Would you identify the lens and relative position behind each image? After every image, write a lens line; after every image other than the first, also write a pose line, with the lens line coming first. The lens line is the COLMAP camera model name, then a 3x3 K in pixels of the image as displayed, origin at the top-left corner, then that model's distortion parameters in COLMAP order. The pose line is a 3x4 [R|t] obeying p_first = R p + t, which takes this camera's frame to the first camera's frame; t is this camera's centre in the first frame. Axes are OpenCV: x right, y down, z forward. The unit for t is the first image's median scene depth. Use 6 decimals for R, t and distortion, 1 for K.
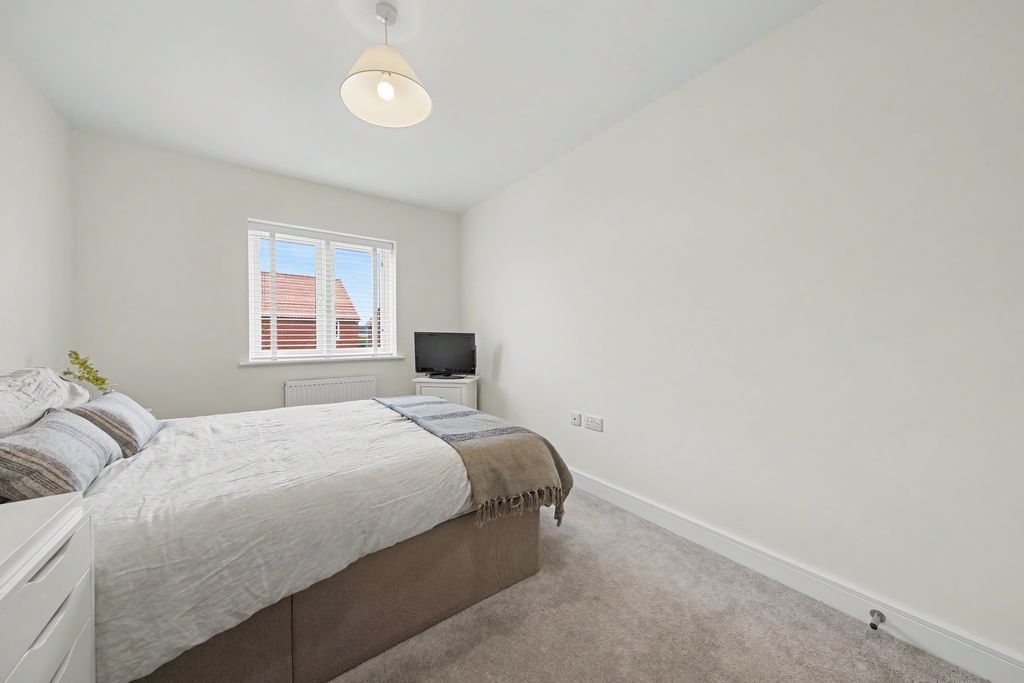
lens RADIAL K [[347.4, 0, 514.4], [0, 347.4, 343.2], [0, 0, 1]] dist [-0.000785, -0.000070]
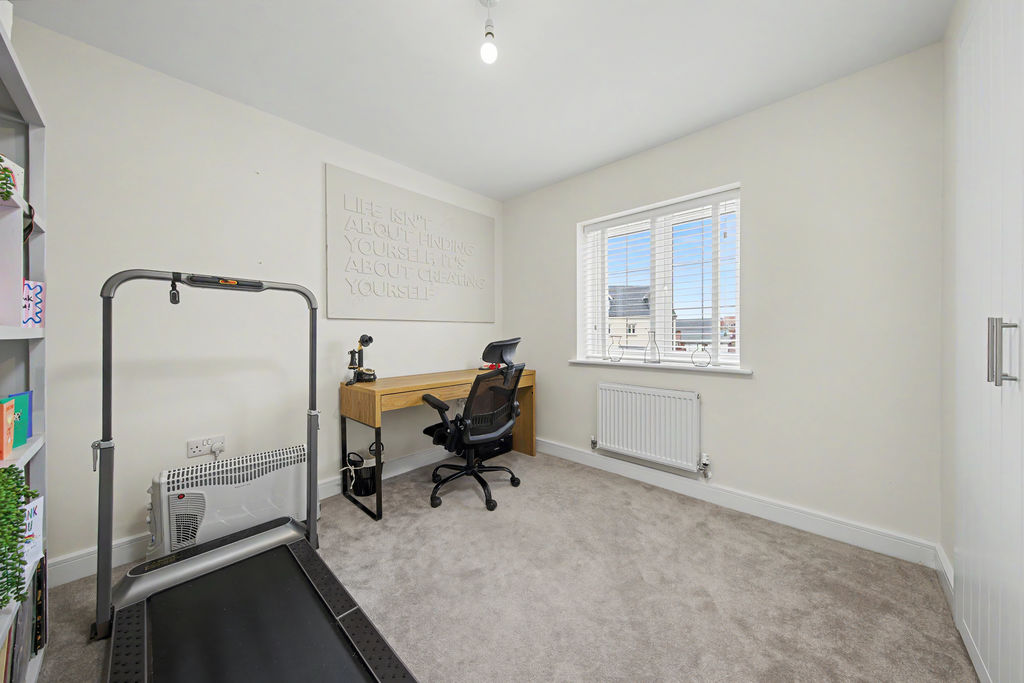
lens RADIAL K [[347.4, 0, 514.6], [0, 347.4, 338.0], [0, 0, 1]] dist [-0.000785, -0.000070]
pose [[0.165807, 0.009722, -0.986110, 0.200708], [-0.018870, 0.999800, 0.006684, -0.013435], [0.985978, 0.017500, 0.165957, 0.538023]]
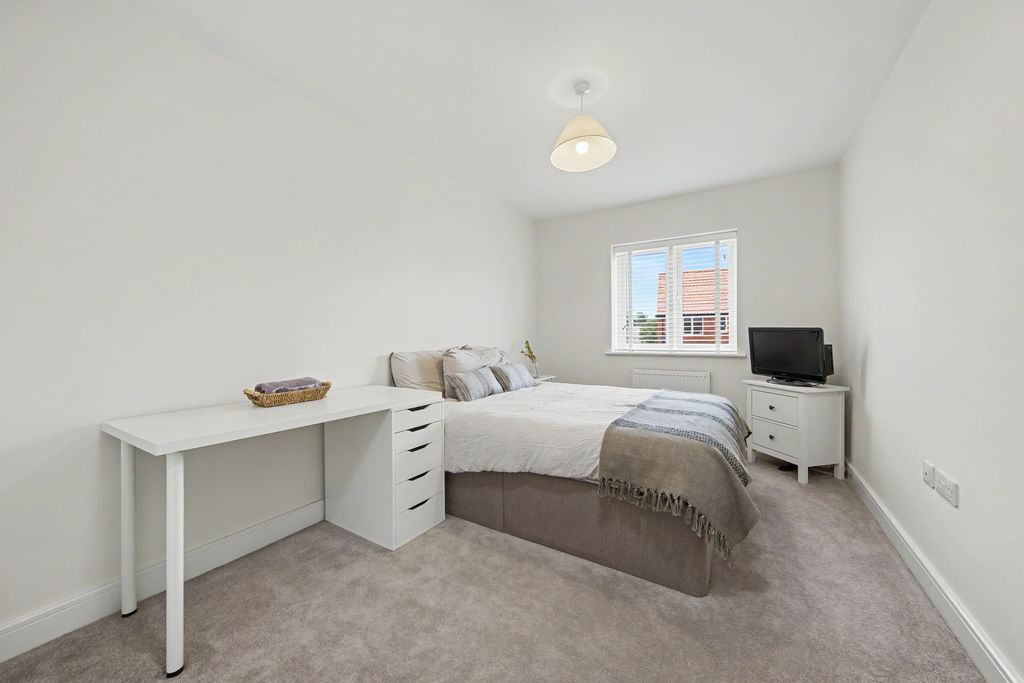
lens RADIAL K [[375.8, 0, 520.2], [0, 375.8, 338.8], [0, 0, 1]] dist [0.003495, 0.000056]
pose [[0.372685, 0.012140, -0.927878, 0.385913], [-0.009940, 0.999909, 0.009090, -0.005547], [0.927905, 0.005836, 0.372772, 0.105507]]
